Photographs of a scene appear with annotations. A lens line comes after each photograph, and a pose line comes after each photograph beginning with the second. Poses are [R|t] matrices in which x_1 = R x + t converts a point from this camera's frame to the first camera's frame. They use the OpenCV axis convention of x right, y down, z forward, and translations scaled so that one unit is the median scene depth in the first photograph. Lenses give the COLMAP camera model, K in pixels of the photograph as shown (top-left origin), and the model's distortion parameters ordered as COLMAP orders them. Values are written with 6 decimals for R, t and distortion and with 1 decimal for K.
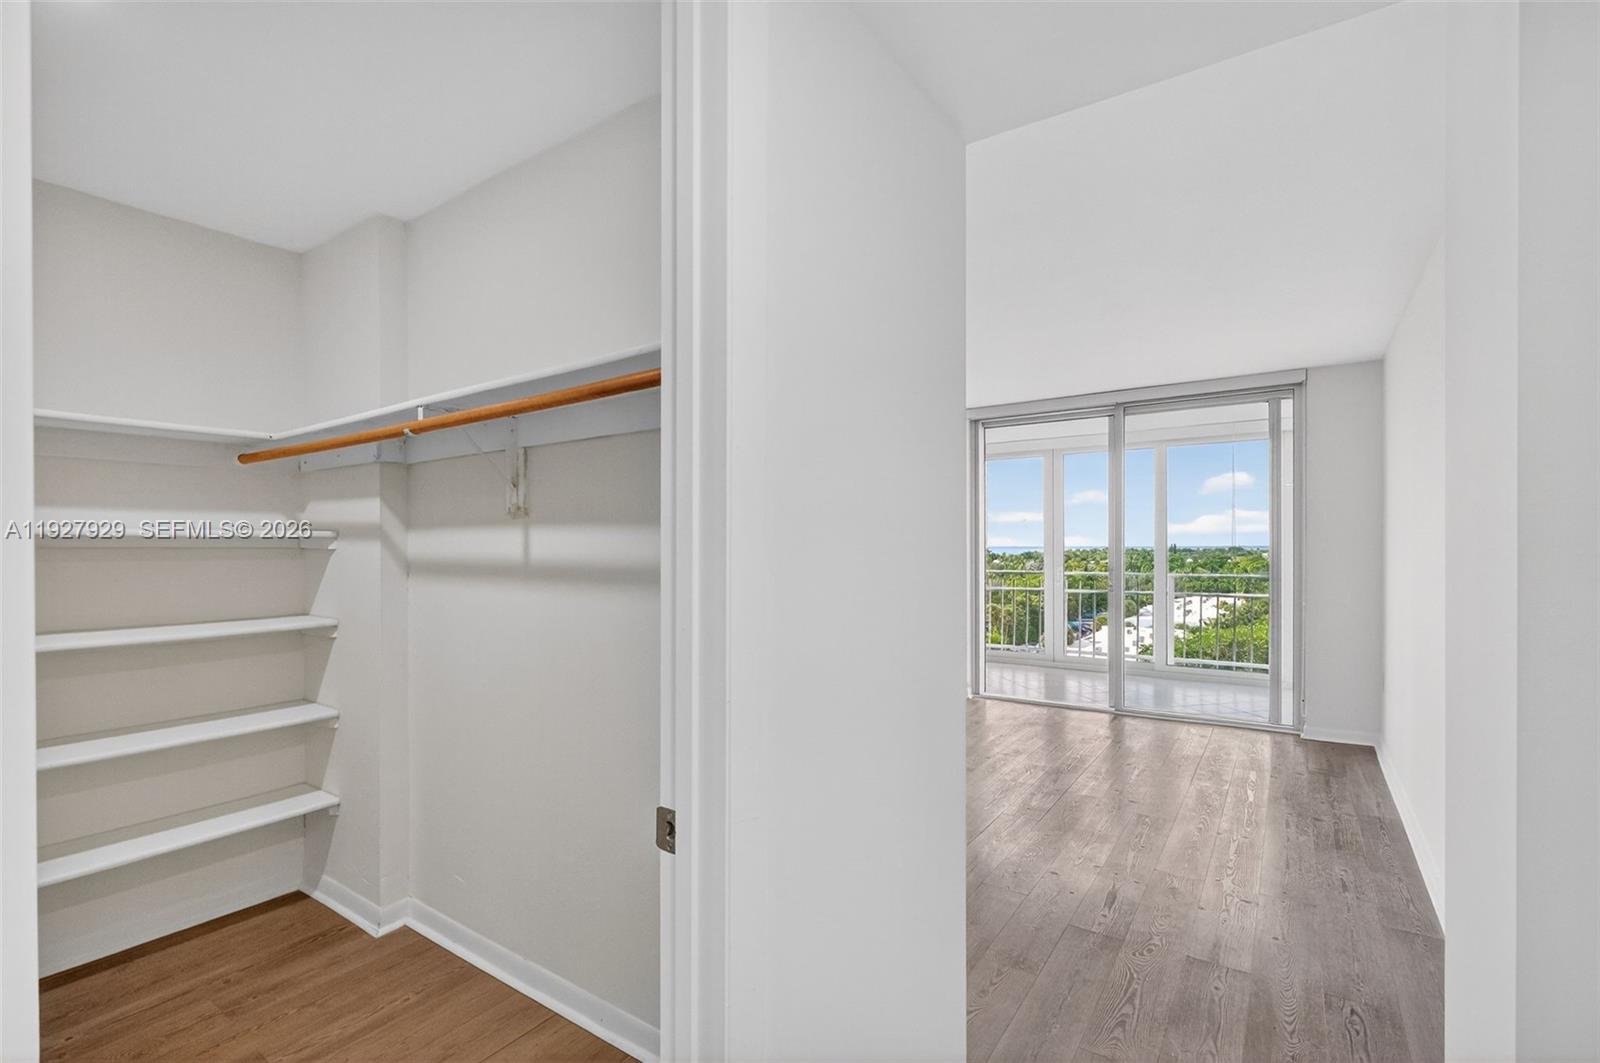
lens RADIAL K [[690.4, 0, 803.2], [0, 690.4, 542.4], [0, 0, 1]] dist [0.000499, -0.000144]
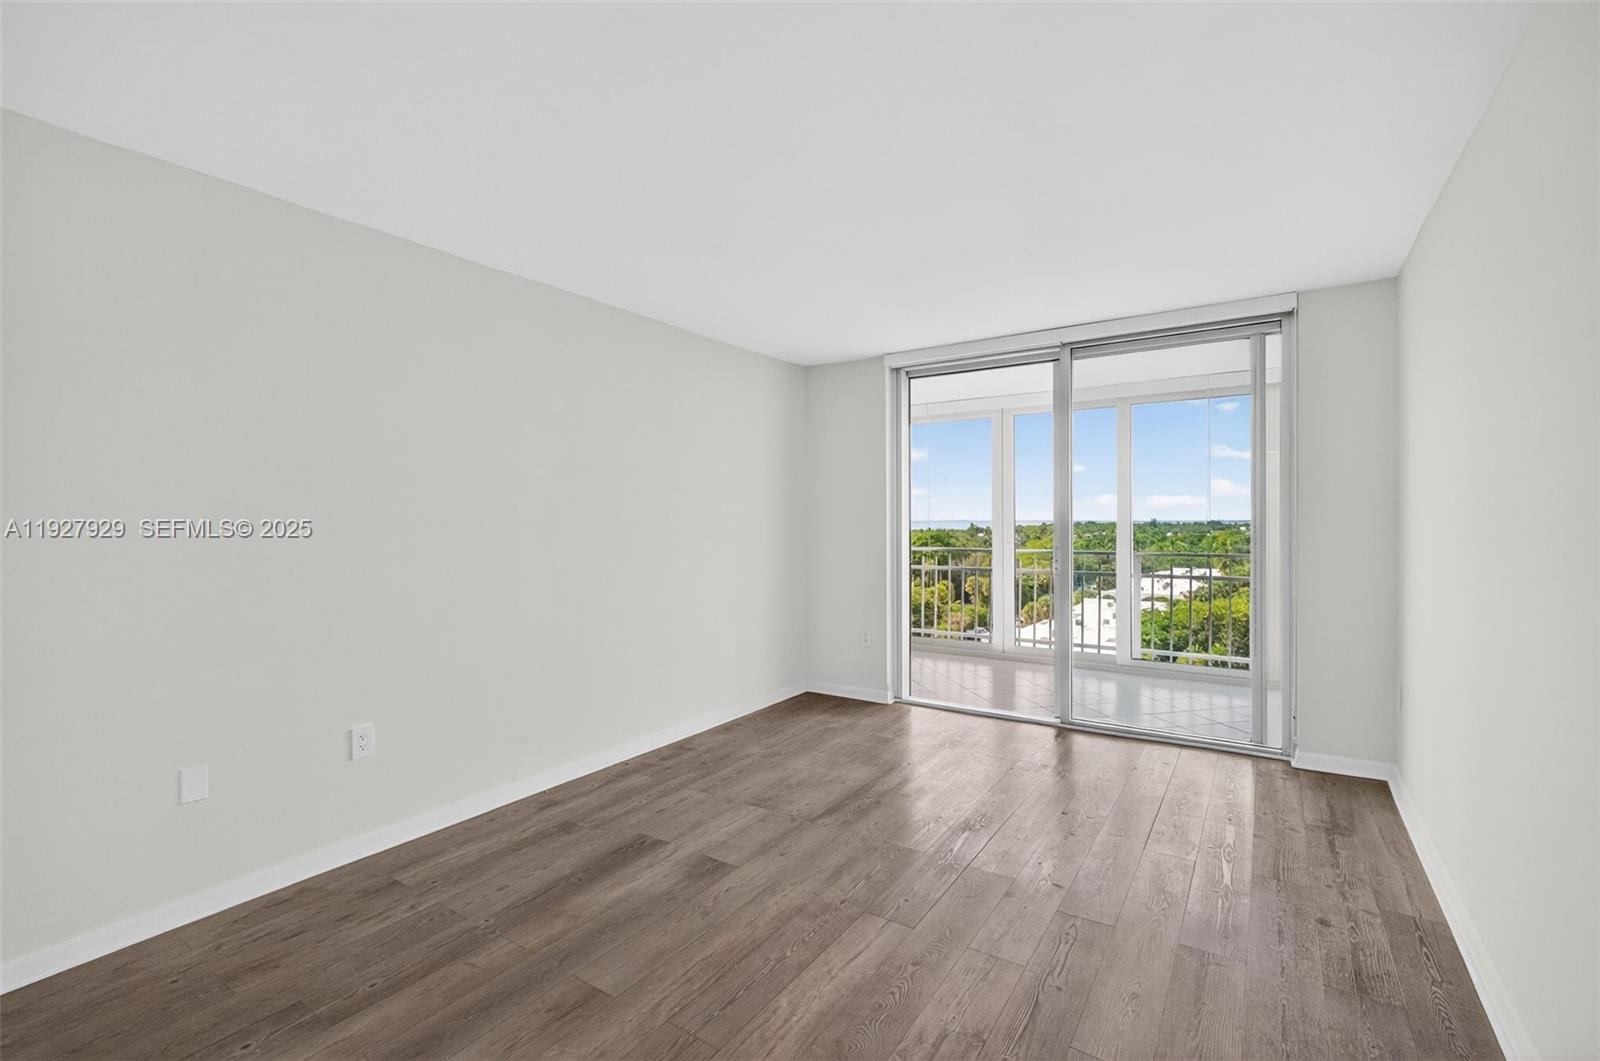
lens RADIAL K [[690.4, 0, 788.9], [0, 690.4, 516.8], [0, 0, 1]] dist [0.000499, -0.000144]
pose [[0.999974, -0.000207, 0.007254, 0.143805], [0.000204, 1.000000, 0.000438, 0.000749], [-0.007254, -0.000437, 0.999974, 0.218884]]
